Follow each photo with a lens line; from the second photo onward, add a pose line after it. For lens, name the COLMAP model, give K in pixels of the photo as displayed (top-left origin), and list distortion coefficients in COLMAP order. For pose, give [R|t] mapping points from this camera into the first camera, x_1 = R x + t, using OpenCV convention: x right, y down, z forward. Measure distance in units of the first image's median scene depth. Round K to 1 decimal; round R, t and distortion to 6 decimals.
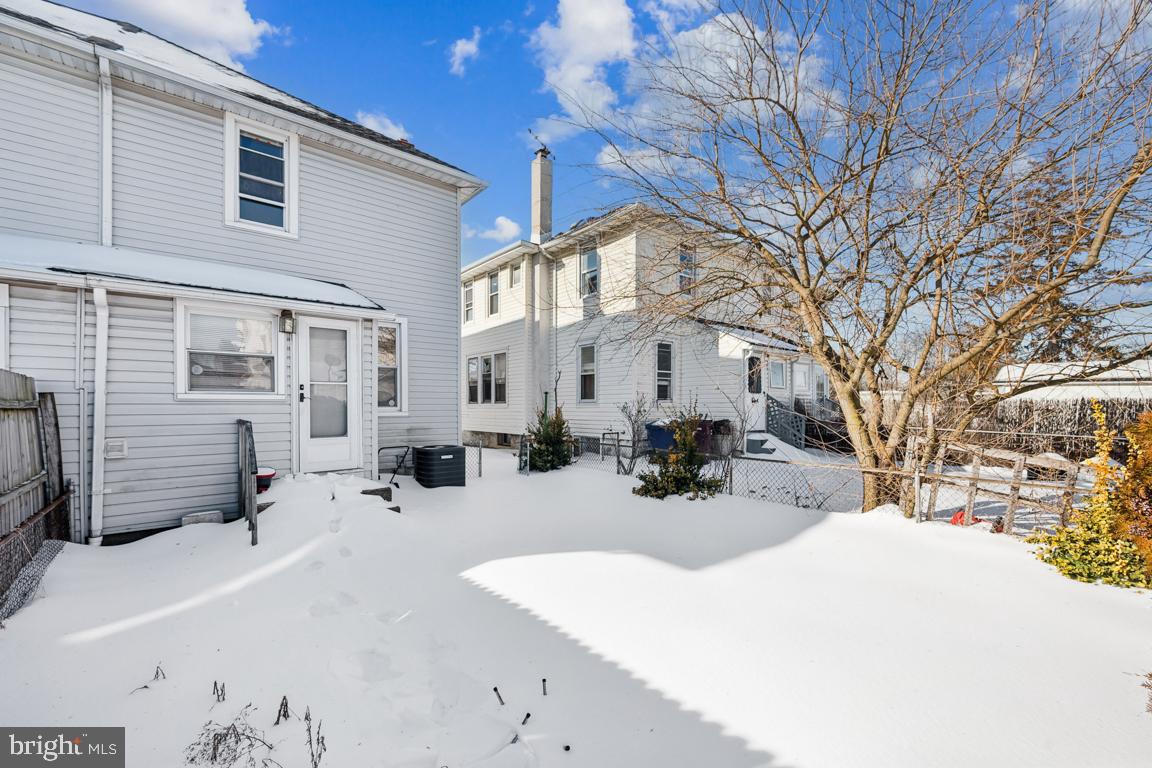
lens RADIAL K [[465.7, 0, 553.8], [0, 465.7, 409.5], [0, 0, 1]] dist [-0.000962, -0.000707]
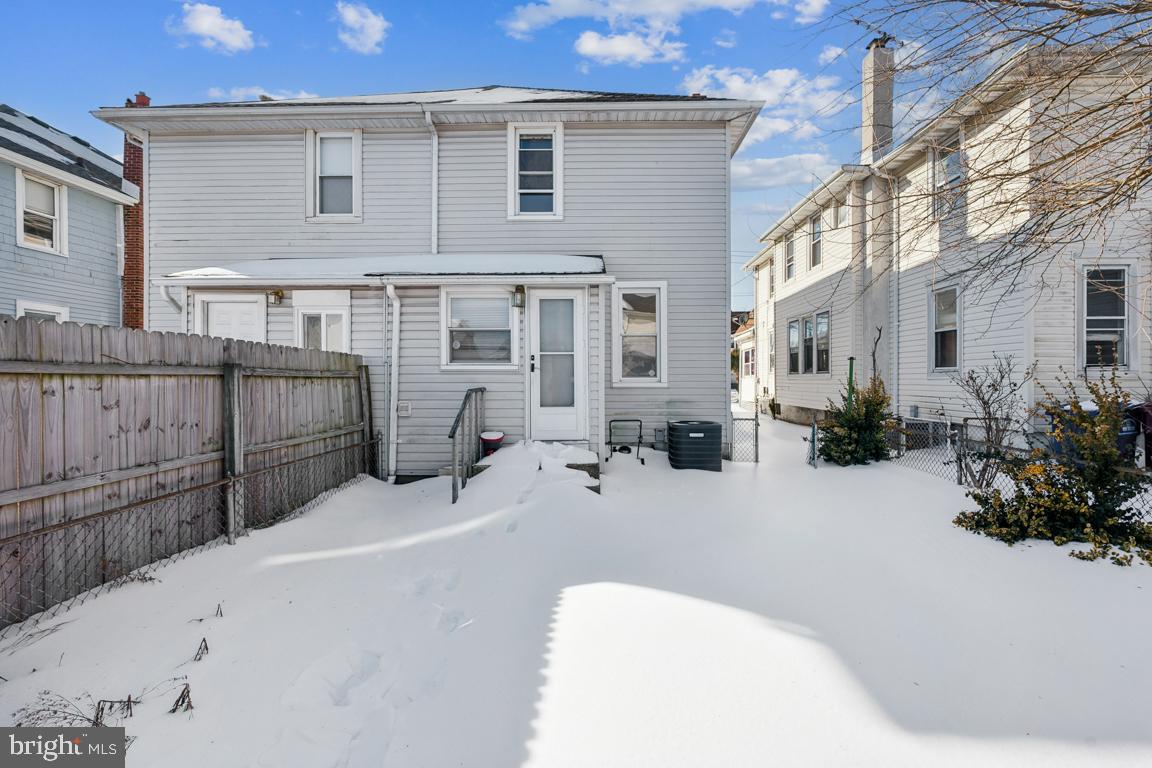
lens RADIAL K [[465.7, 0, 580.2], [0, 465.7, 377.5], [0, 0, 1]] dist [-0.000962, -0.000707]
pose [[0.767968, 0.001482, -0.640487, 0.170714], [-0.006638, 0.999962, -0.005646, 0.001344], [0.640454, 0.008587, 0.767948, 0.218206]]
